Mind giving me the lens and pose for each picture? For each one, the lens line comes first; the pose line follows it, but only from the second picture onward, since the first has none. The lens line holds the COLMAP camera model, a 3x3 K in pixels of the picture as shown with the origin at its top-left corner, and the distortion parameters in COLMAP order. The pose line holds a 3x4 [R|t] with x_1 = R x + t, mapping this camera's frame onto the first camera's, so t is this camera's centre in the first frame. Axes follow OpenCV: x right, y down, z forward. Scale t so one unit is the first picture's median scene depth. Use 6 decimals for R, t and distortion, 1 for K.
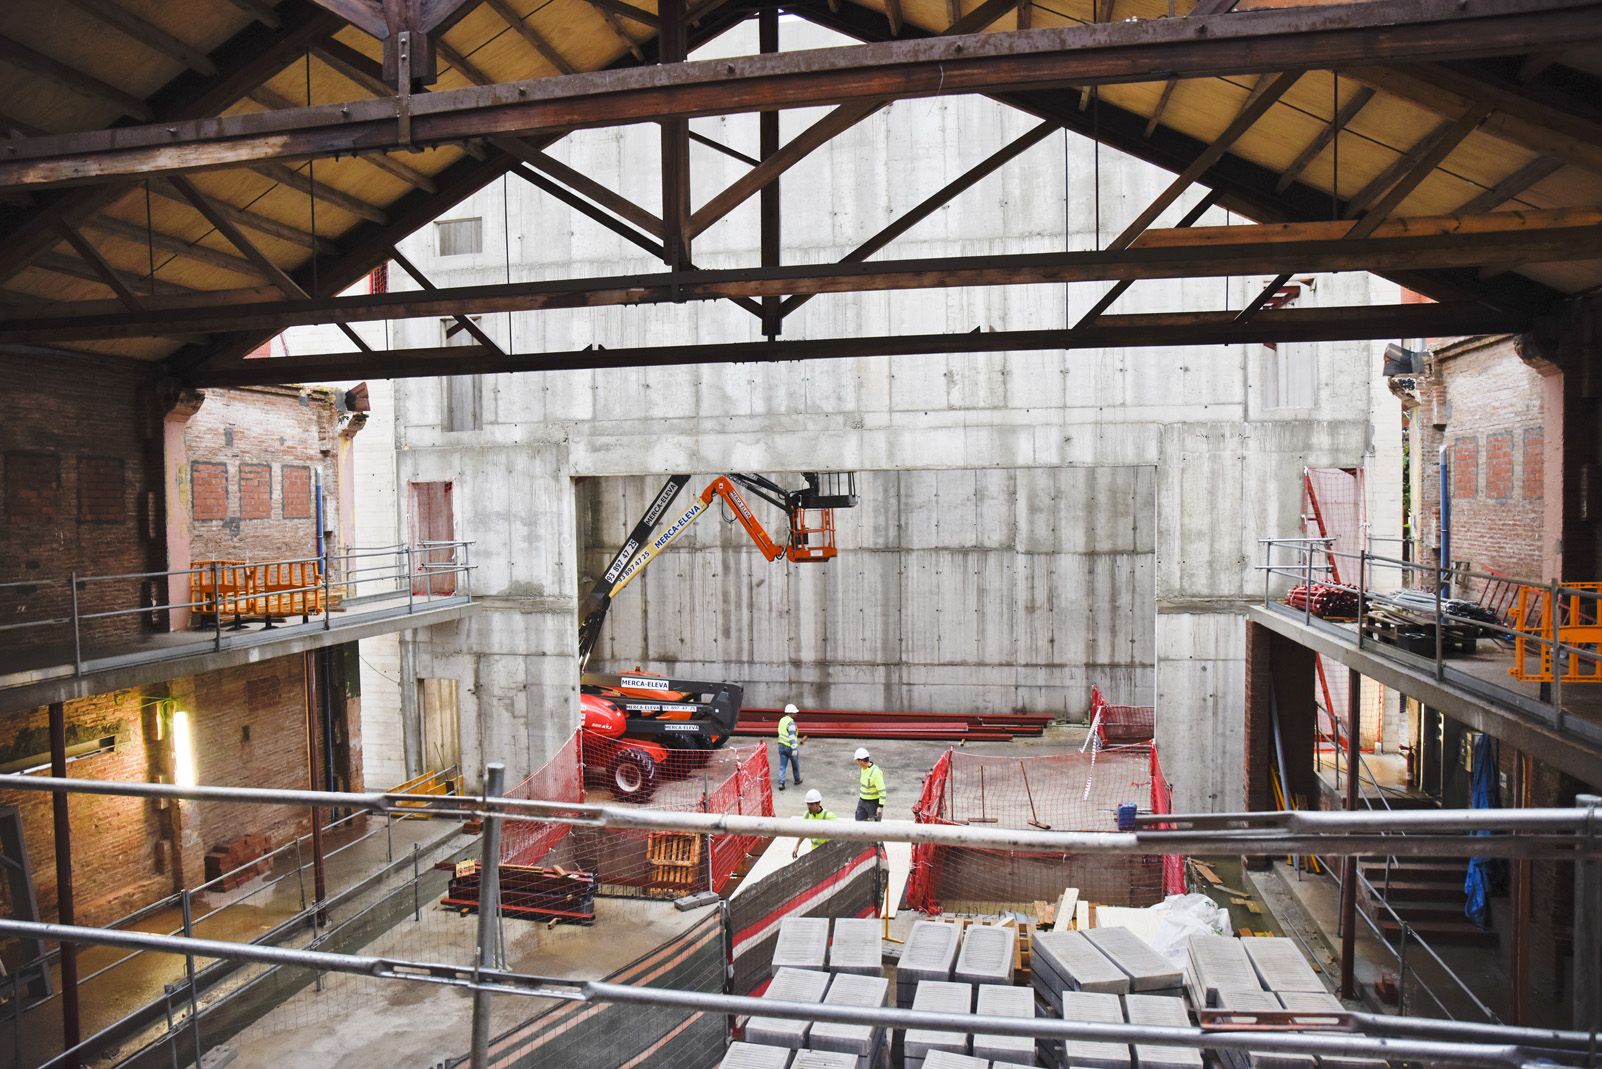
lens RADIAL K [[1092.0, 0, 789.0], [0, 1092.0, 556.2], [0, 0, 1]] dist [-0.132152, 0.095158]
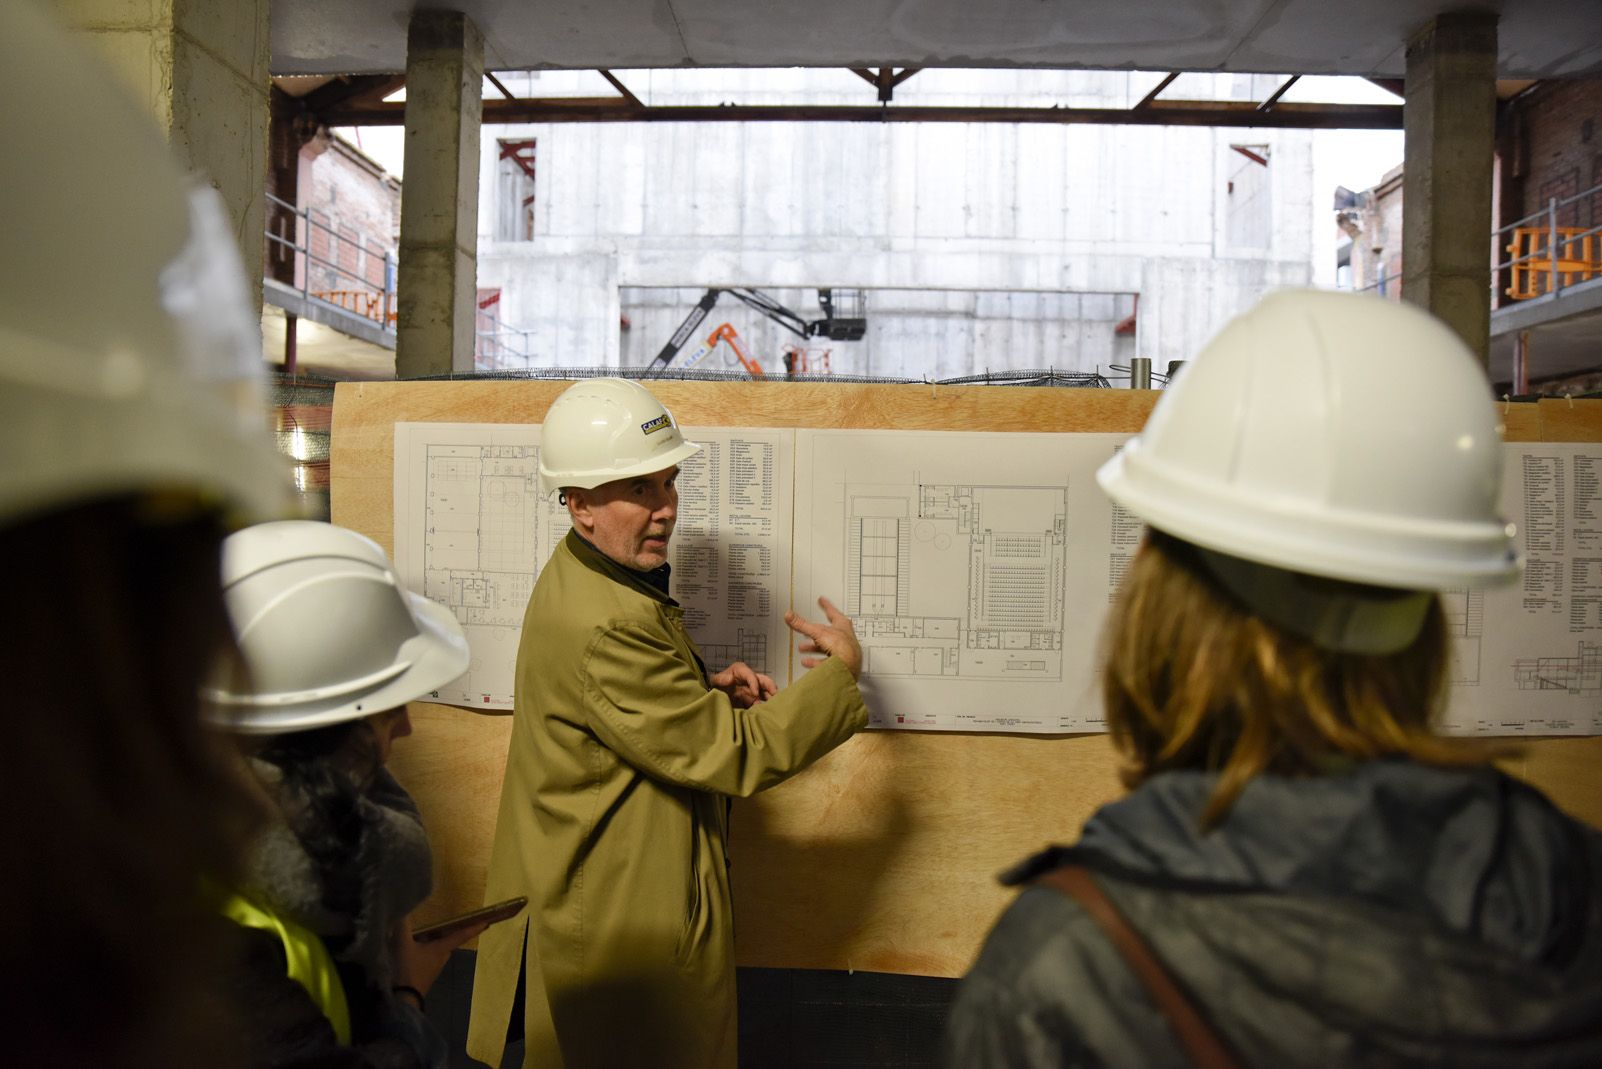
lens RADIAL K [[1076.5, 0, 801.2], [0, 1076.5, 544.9], [0, 0, 1]] dist [-0.130908, 0.091501]
pose [[0.988400, 0.028543, 0.149165, -0.170225], [-0.027089, 0.999564, -0.011774, 0.192410], [-0.149436, 0.007596, 0.988742, -0.081292]]
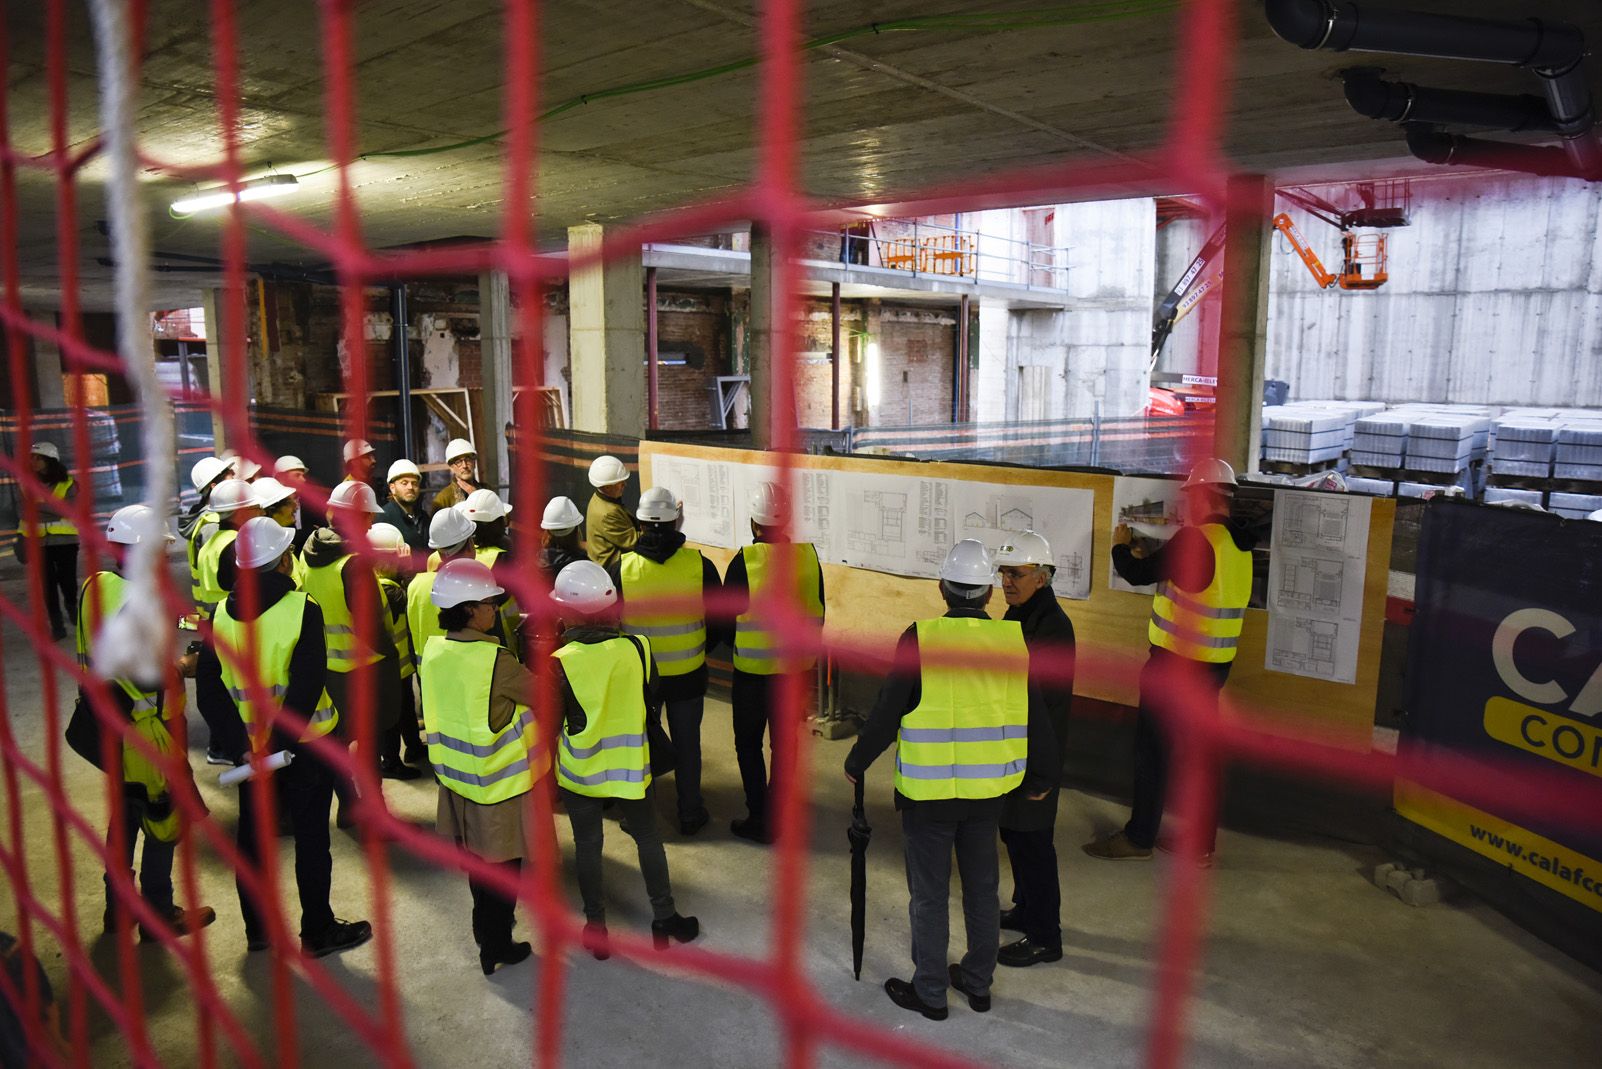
lens RADIAL K [[1076.5, 0, 801.2], [0, 1076.5, 544.9], [0, 0, 1]] dist [-0.130908, 0.091501]
pose [[0.888320, 0.091419, -0.450033, 0.015465], [-0.030213, 0.989496, 0.141368, 0.157723], [0.458229, -0.111983, 0.881752, -0.270601]]
